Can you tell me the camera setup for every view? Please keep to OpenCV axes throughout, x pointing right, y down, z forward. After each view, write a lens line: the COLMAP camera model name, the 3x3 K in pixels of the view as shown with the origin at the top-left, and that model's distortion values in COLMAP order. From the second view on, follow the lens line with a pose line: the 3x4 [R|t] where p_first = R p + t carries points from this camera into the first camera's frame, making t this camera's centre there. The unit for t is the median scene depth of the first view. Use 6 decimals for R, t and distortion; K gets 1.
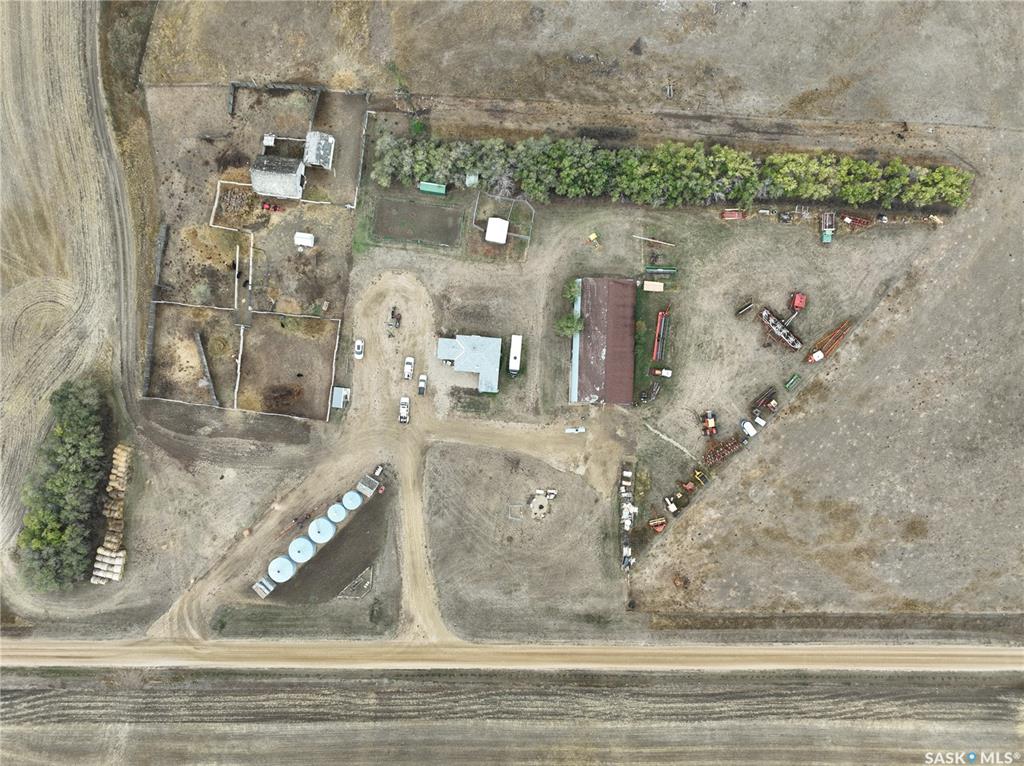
lens RADIAL K [[722.5, 0, 512.7], [0, 722.5, 385.4], [0, 0, 1]] dist [0.007748, 0.007605]
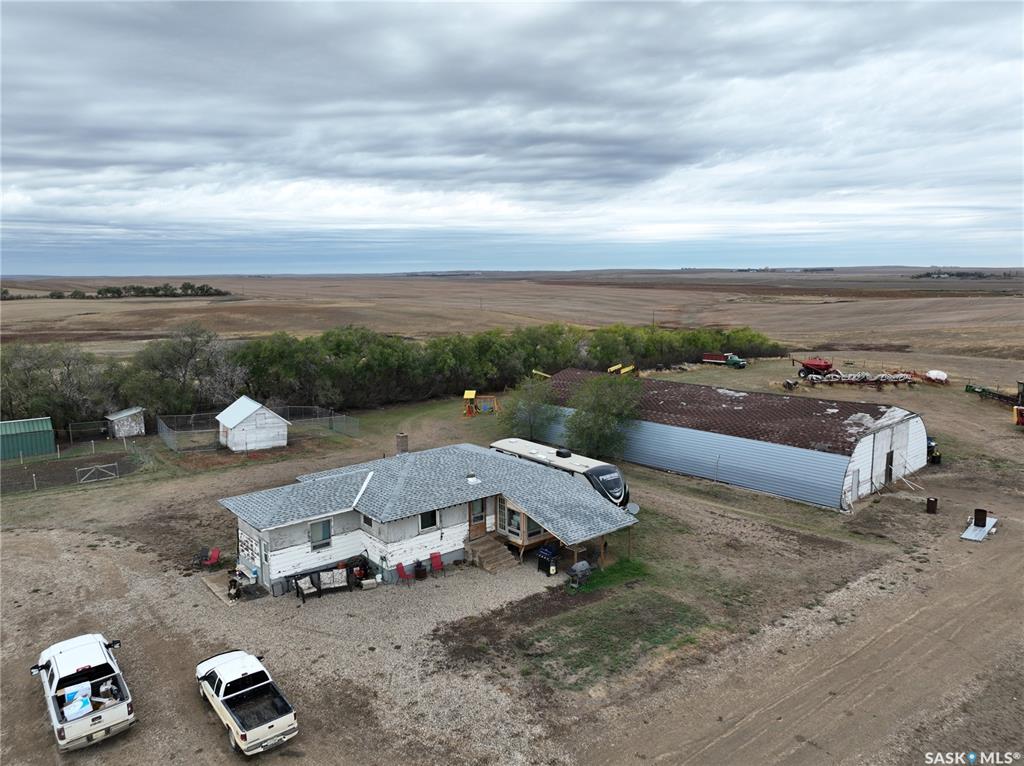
lens RADIAL K [[722.5, 0, 510.2], [0, 722.5, 385.1], [0, 0, 1]] dist [0.007748, 0.007605]
pose [[0.709660, -0.135432, 0.691405, -0.171498], [0.704102, 0.101598, -0.702793, 0.115550], [0.024935, 0.985564, 0.167458, 0.922257]]
